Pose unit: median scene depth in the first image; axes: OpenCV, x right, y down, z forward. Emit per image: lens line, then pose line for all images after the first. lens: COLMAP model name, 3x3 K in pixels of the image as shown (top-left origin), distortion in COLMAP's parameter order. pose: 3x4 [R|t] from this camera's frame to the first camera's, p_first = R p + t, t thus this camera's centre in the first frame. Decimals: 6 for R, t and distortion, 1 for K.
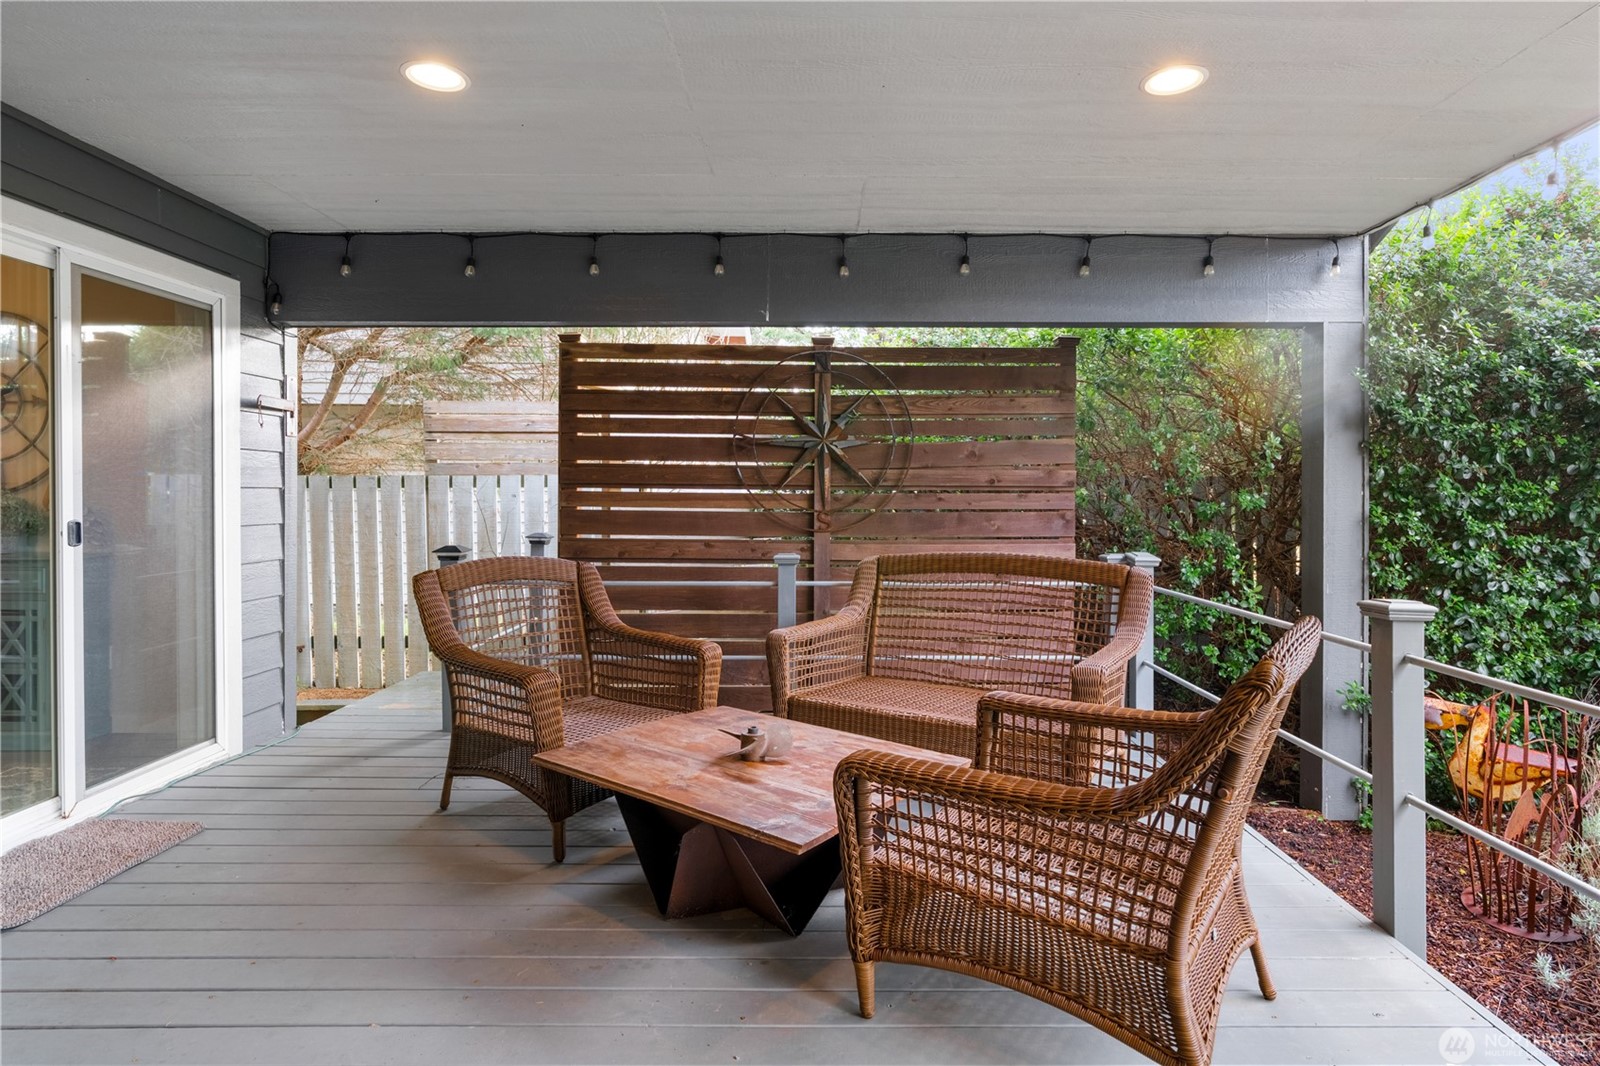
lens RADIAL K [[831.7, 0, 826.7], [0, 831.7, 497.5], [0, 0, 1]] dist [-0.006212, 0.005638]
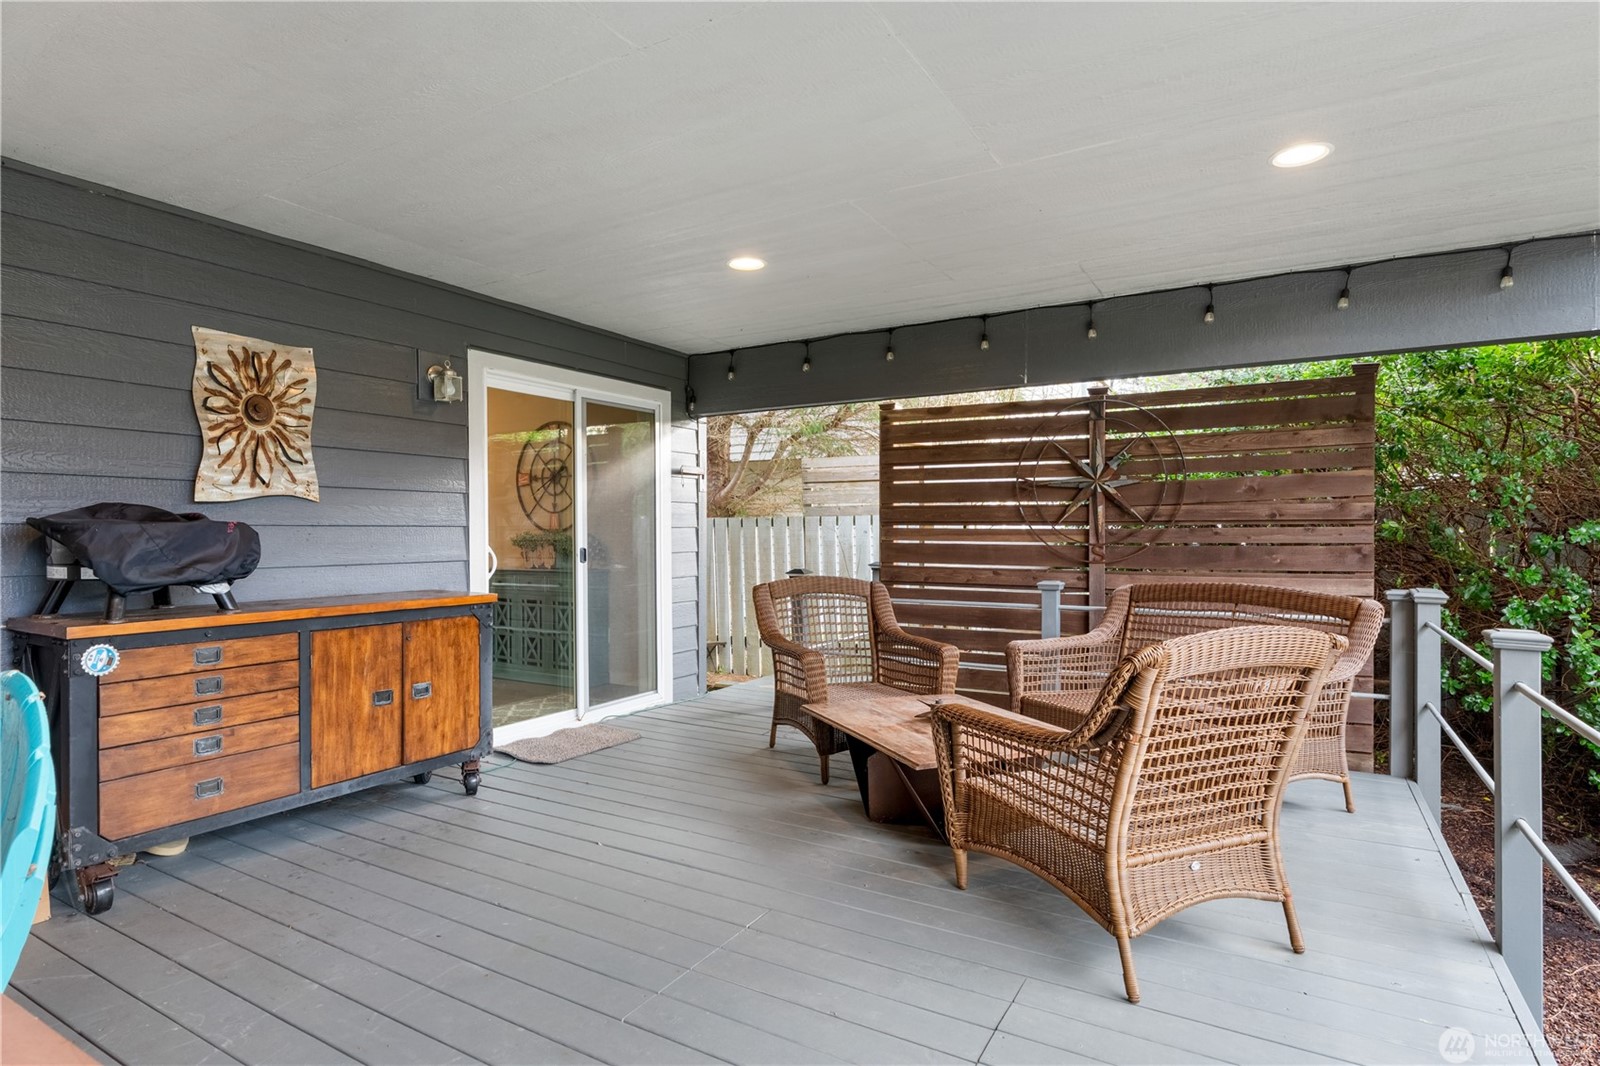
lens RADIAL K [[838.2, 0, 800.3], [0, 838.2, 531.6], [0, 0, 1]] dist [-0.002776, 0.002256]
pose [[0.863297, -0.004965, -0.504672, 0.253104], [0.003750, 0.999987, -0.003422, 0.001454], [0.504683, 0.001062, 0.863304, -0.190092]]
